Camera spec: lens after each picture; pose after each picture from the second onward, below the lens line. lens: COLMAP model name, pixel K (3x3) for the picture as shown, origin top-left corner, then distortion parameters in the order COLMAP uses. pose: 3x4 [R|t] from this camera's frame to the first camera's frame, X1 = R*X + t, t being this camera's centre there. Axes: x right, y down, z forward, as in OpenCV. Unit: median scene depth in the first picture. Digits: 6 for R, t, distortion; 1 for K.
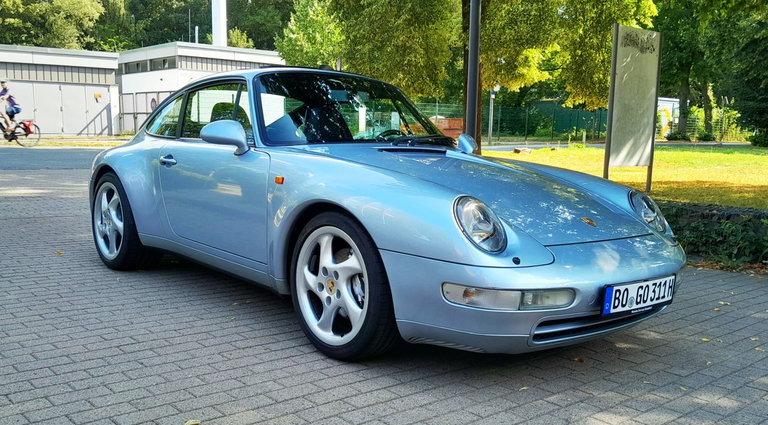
lens RADIAL K [[698.8, 0, 383.0], [0, 698.8, 245.5], [0, 0, 1]] dist [0.086065, -0.198124]
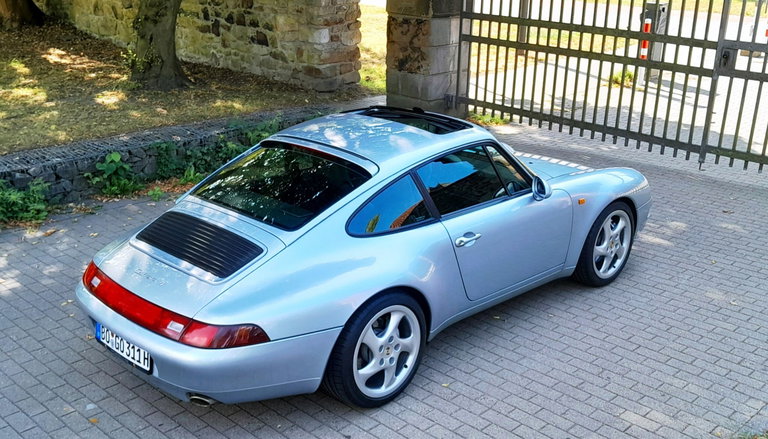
lens RADIAL K [[859.3, 0, 384.0], [0, 859.3, 219.5], [0, 0, 1]] dist [0.222143, -0.796097]
pose [[-0.063767, -0.353722, 0.933174, -1.916837], [0.147542, 0.921460, 0.359364, -0.808479], [-0.986998, 0.160597, -0.006570, 1.493436]]
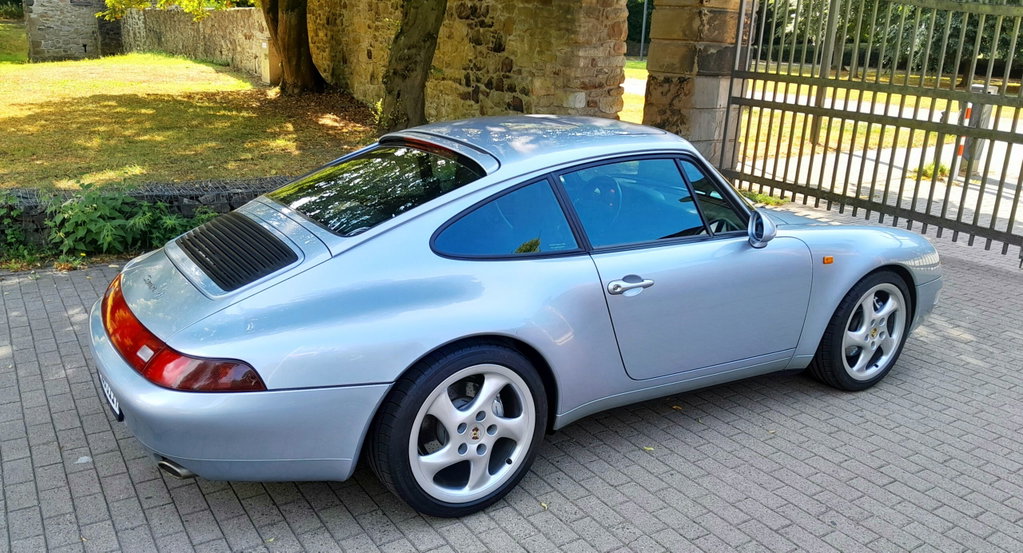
lens RADIAL K [[838.5, 0, 511.5], [0, 838.5, 276.5], [0, 0, 1]] dist [0.109515, -0.253908]
pose [[0.155512, -0.293666, 0.943173, -1.442214], [0.124221, 0.953024, 0.276252, -0.486706], [-0.979992, 0.074202, 0.184686, 1.280142]]
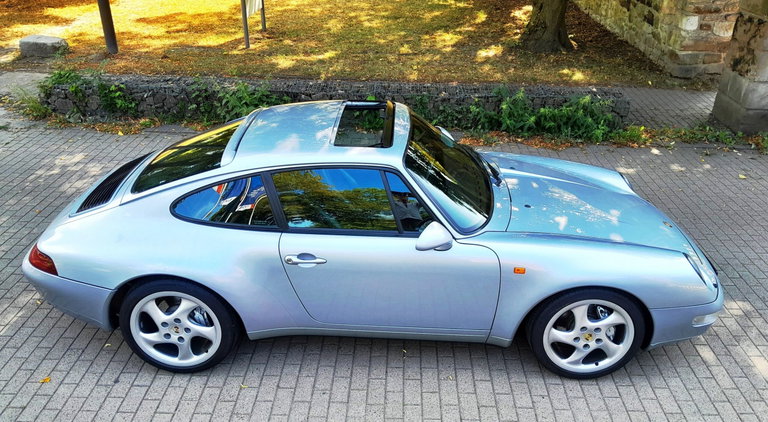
lens RADIAL K [[650.4, 0, 381.2], [0, 650.4, 187.5], [0, 0, 1]] dist [-0.004161, -0.008689]
pose [[0.680714, -0.323322, 0.657337, -1.034732], [0.124136, 0.935262, 0.331473, -0.649476], [-0.721955, -0.144039, 0.676782, 0.463711]]
